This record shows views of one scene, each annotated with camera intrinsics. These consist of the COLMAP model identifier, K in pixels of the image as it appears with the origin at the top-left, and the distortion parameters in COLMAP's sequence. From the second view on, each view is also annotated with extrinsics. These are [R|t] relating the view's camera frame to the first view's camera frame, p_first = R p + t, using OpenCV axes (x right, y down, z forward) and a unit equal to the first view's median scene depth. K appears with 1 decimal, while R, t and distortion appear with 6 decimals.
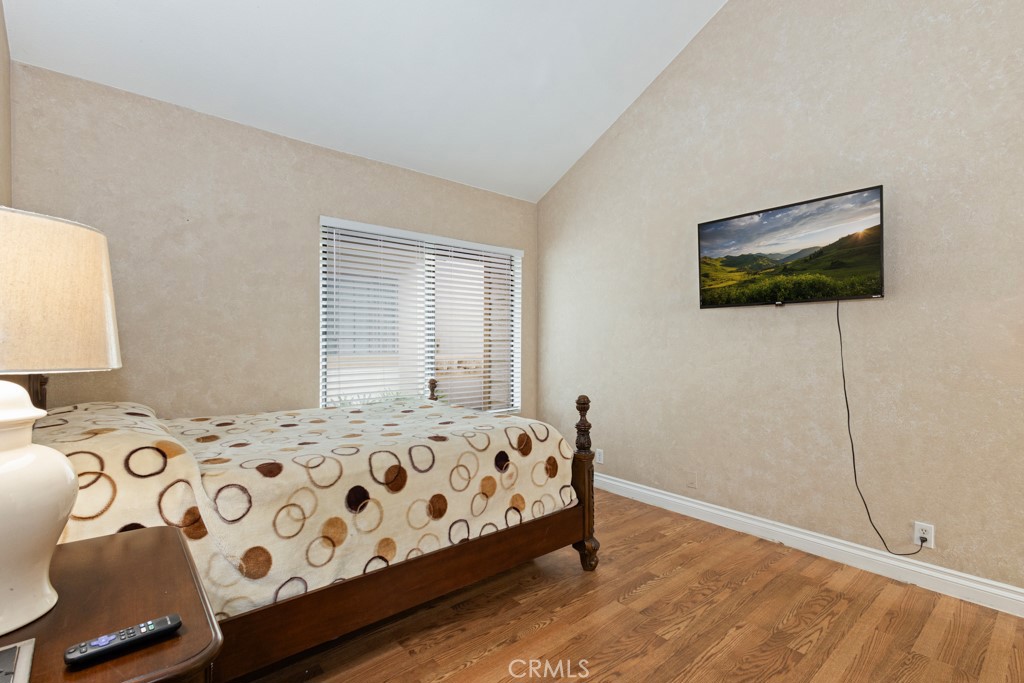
lens RADIAL K [[472.8, 0, 512.0], [0, 472.8, 341.8], [0, 0, 1]] dist [0.009990, 0.000174]
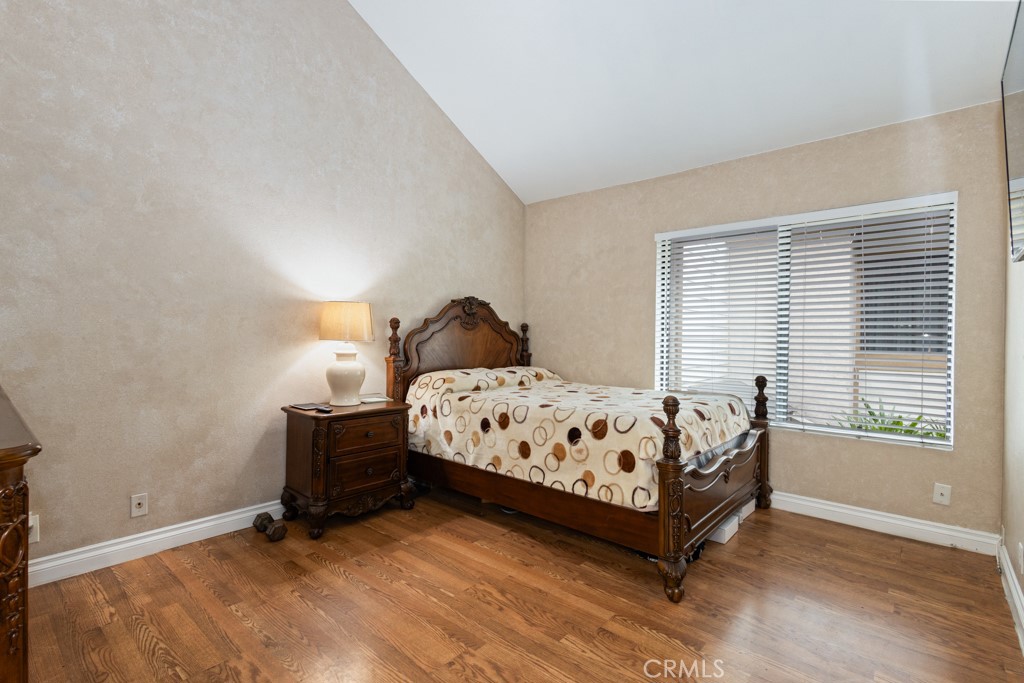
lens RADIAL K [[472.8, 0, 512.2], [0, 472.8, 338.7], [0, 0, 1]] dist [0.009990, 0.000174]
pose [[0.156933, 0.002784, -0.987605, 1.156181], [-0.009393, 0.999955, 0.001326, 0.010806], [0.987565, 0.009068, 0.156952, 0.684701]]
